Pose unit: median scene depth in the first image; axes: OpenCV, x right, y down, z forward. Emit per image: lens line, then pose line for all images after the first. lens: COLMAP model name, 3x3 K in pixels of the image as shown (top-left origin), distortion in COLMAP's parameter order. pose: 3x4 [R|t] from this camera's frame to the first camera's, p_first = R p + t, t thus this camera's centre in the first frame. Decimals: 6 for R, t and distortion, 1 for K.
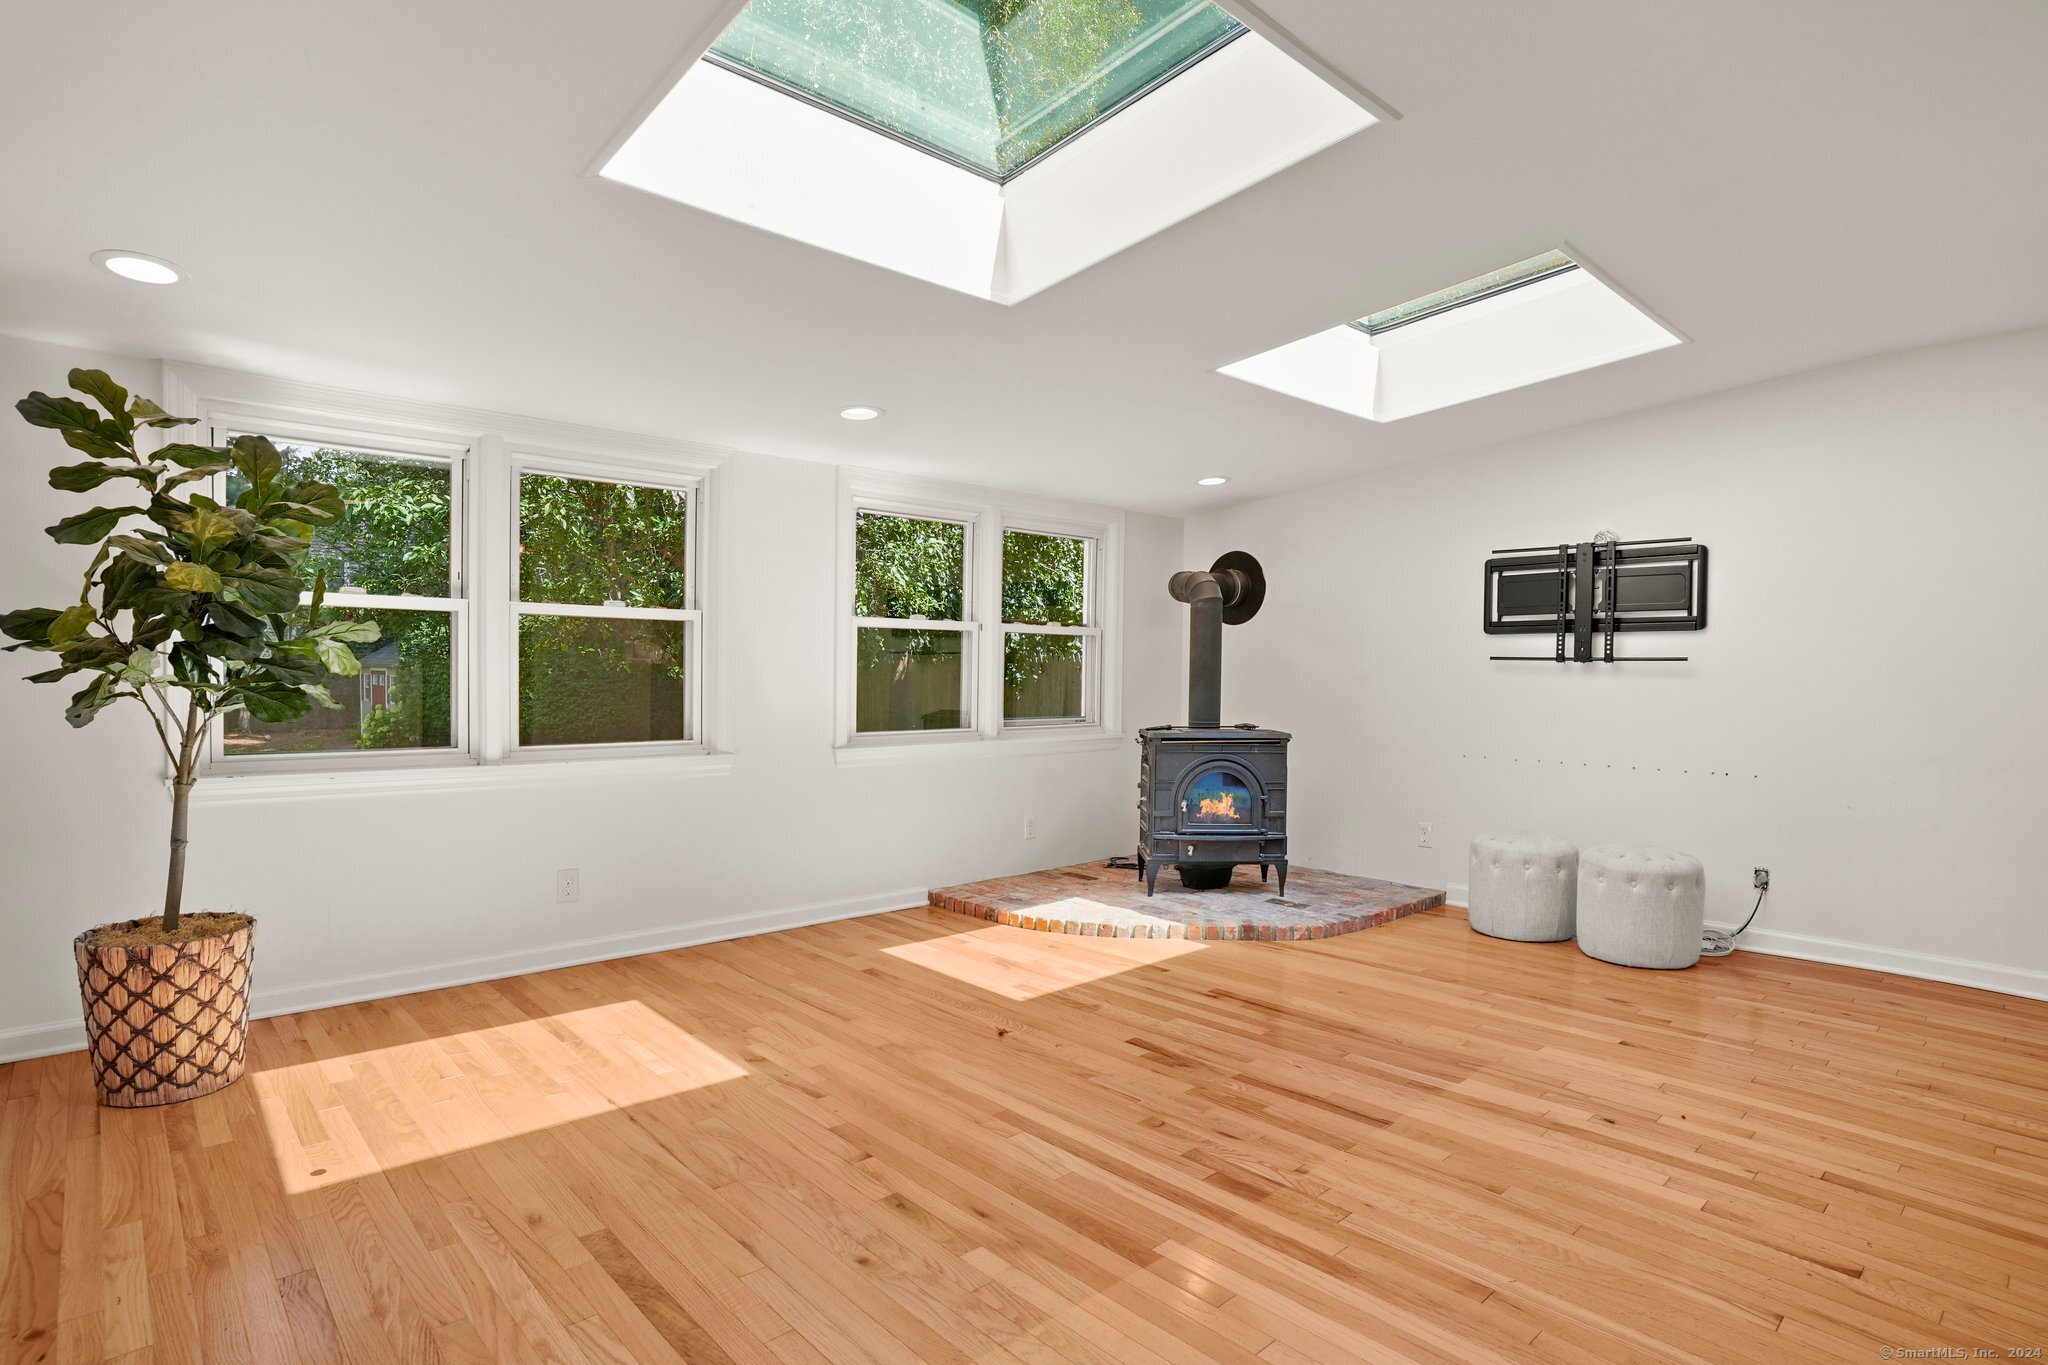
lens RADIAL K [[1030.8, 0, 1054.7], [0, 1030.8, 685.9], [0, 0, 1]] dist [-0.074553, 0.028796]
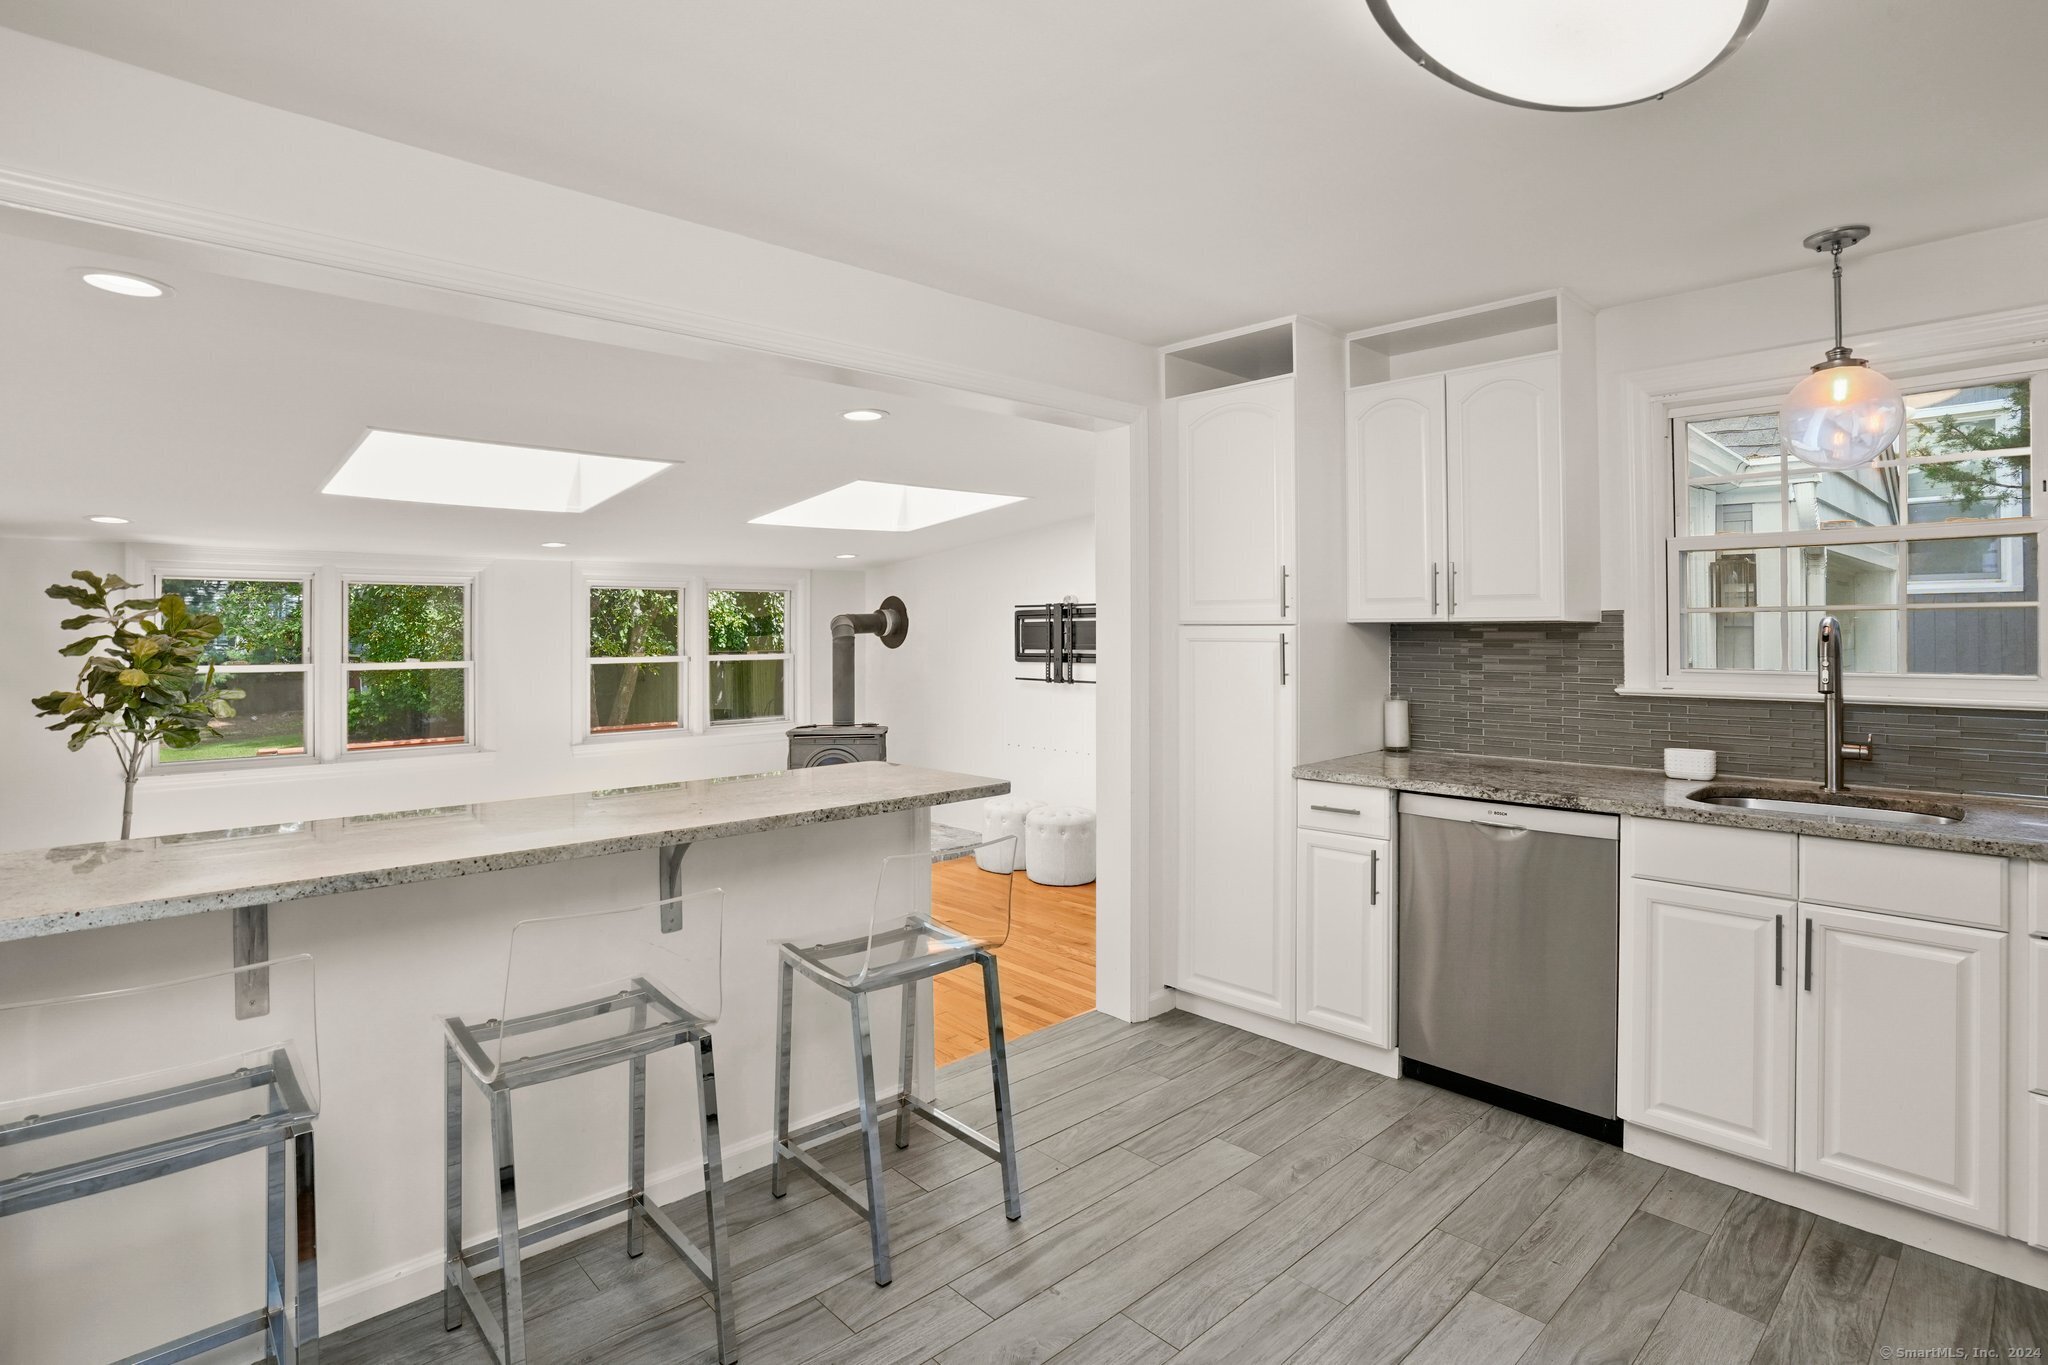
lens RADIAL K [[1003.7, 0, 1030.9], [0, 1003.7, 608.1], [0, 0, 1]] dist [-0.061650, 0.025056]
pose [[0.999817, -0.017700, -0.007201, 0.824535], [0.017397, 0.999041, -0.040176, -0.123315], [0.007906, 0.040043, 0.999167, -0.814140]]
